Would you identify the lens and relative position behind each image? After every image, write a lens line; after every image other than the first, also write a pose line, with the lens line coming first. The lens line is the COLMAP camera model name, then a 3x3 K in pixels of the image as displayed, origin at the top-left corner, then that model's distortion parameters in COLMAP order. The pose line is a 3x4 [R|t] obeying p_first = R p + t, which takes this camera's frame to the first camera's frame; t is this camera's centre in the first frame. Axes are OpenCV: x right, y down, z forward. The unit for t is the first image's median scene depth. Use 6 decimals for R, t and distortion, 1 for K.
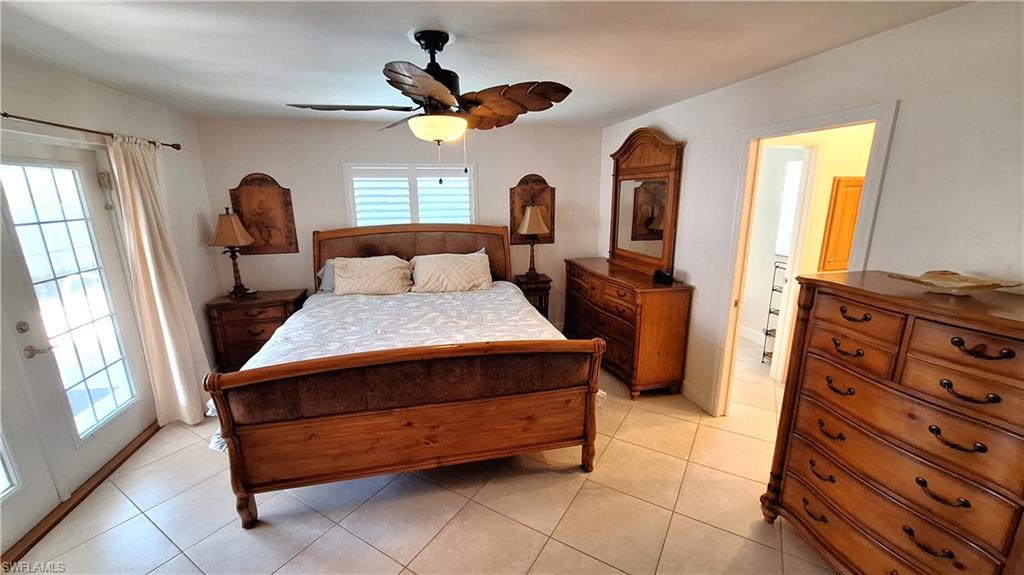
lens RADIAL K [[401.5, 0, 511.4], [0, 401.5, 290.5], [0, 0, 1]] dist [-0.001771, -0.000084]
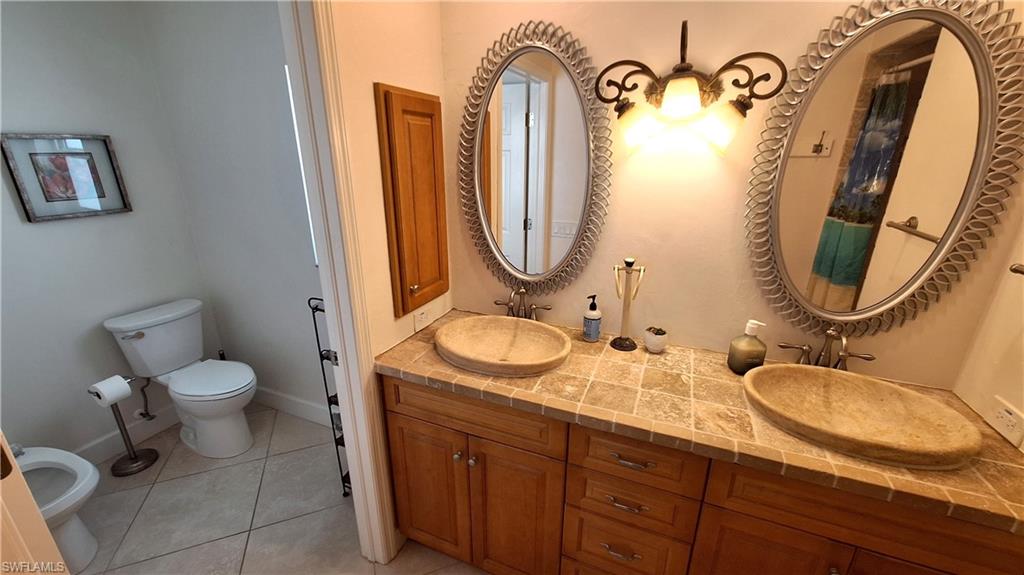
lens RADIAL K [[401.5, 0, 509.3], [0, 401.5, 288.1], [0, 0, 1]] dist [-0.001771, -0.000084]
pose [[0.583467, -0.251159, 0.772325, 0.537279], [0.179947, 0.967322, 0.178627, -0.141422], [-0.791950, 0.034754, 0.609596, 0.673521]]
